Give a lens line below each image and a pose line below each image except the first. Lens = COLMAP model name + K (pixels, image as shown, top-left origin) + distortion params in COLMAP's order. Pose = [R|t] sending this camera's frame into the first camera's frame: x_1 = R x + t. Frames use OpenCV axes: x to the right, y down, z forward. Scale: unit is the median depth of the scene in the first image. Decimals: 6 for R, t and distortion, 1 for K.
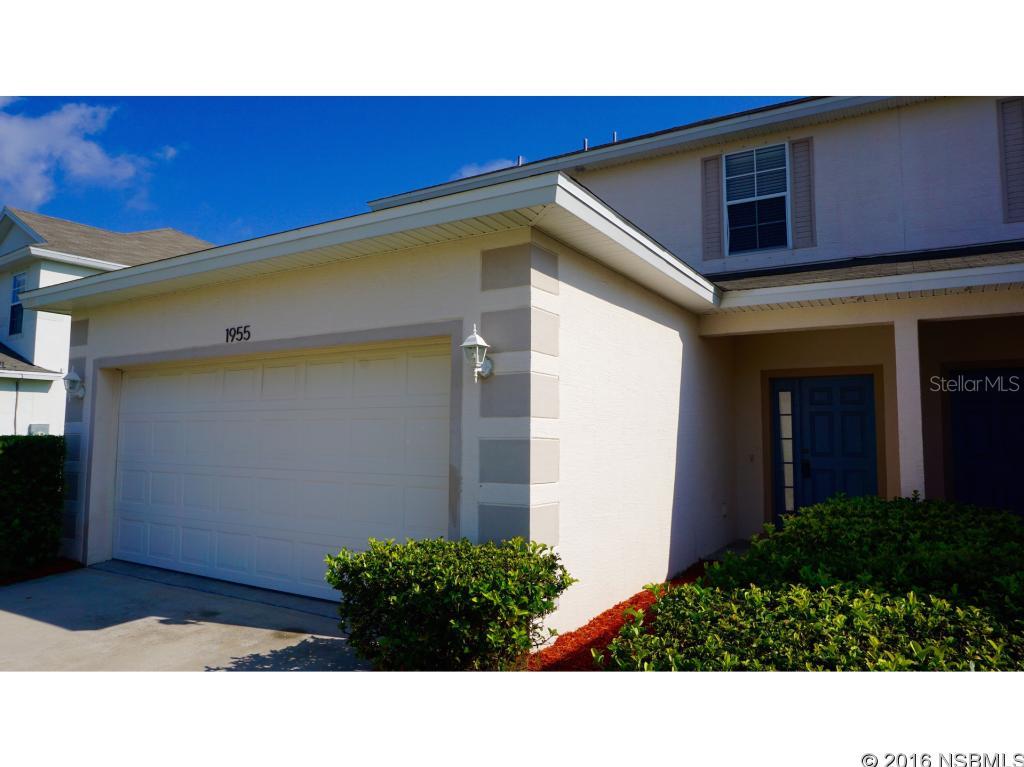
lens RADIAL K [[681.1, 0, 512.0], [0, 681.1, 383.5], [0, 0, 1]] dist [-0.046826, -0.001638]
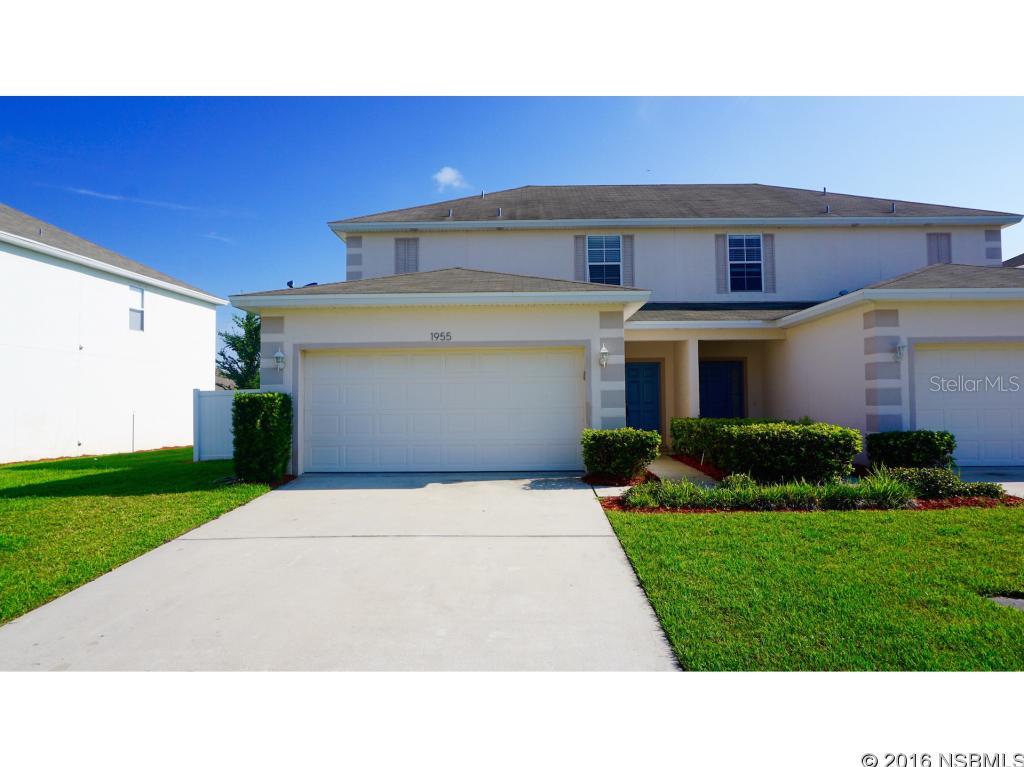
lens RADIAL K [[681.1, 0, 512.0], [0, 681.1, 383.5], [0, 0, 1]] dist [-0.046826, -0.001638]
pose [[0.864886, 0.004421, 0.501948, -1.105003], [-0.026424, 0.998976, 0.036732, -0.016898], [-0.501272, -0.045033, 0.864117, -0.676536]]
